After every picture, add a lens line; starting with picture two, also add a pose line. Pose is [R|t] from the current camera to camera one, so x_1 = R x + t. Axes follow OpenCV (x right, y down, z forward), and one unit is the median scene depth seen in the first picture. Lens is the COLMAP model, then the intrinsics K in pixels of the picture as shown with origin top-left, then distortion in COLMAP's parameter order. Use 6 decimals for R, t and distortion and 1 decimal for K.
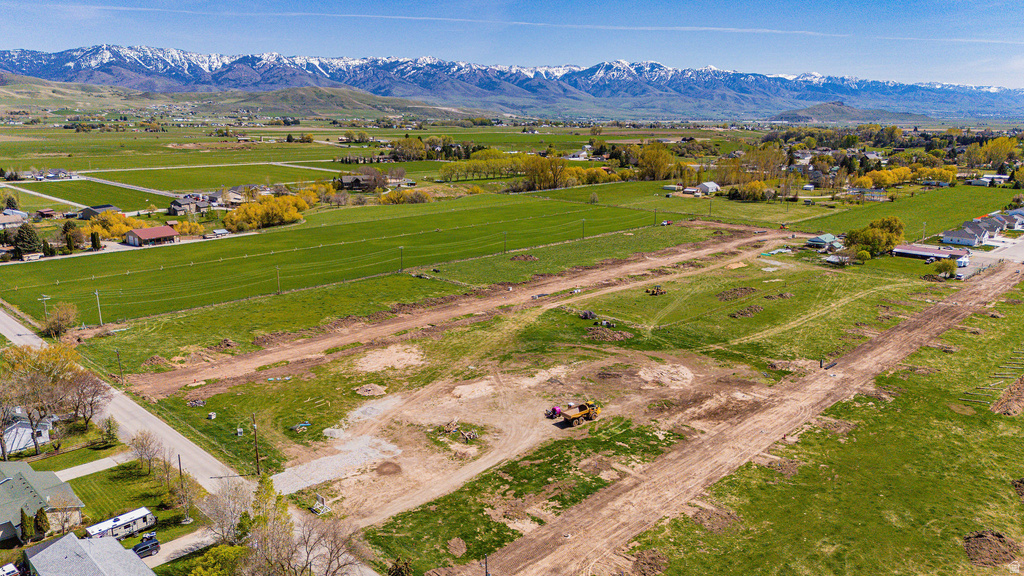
lens RADIAL K [[756.0, 0, 511.6], [0, 756.0, 284.6], [0, 0, 1]] dist [0.088232, -0.089657]
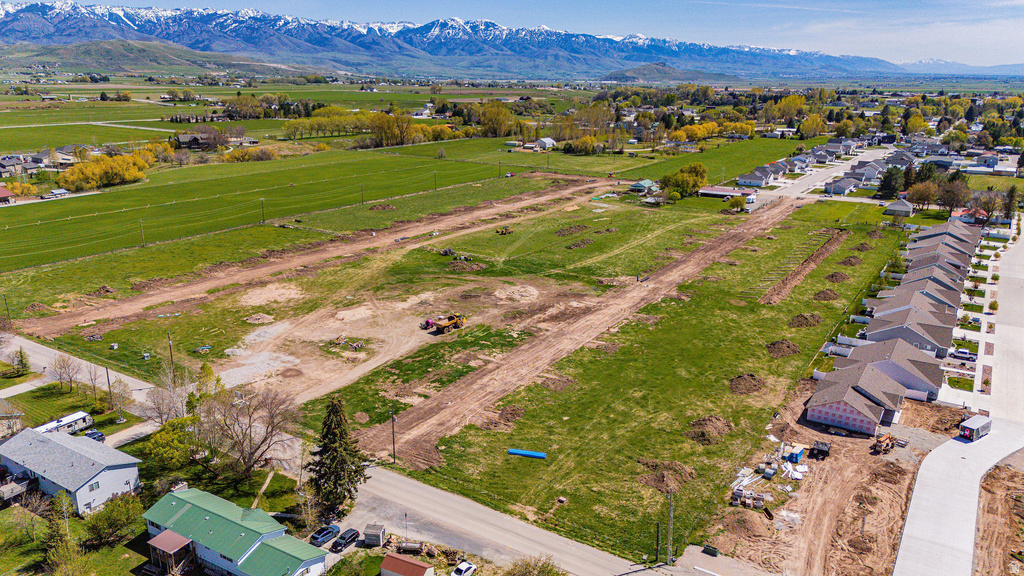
lens RADIAL K [[756.0, 0, 511.6], [0, 756.0, 284.6], [0, 0, 1]] dist [0.088232, -0.089657]
pose [[0.978725, -0.052289, 0.198403, -0.024209], [0.042204, 0.997609, 0.054726, 0.024053], [-0.200790, -0.045189, 0.978591, -0.098746]]
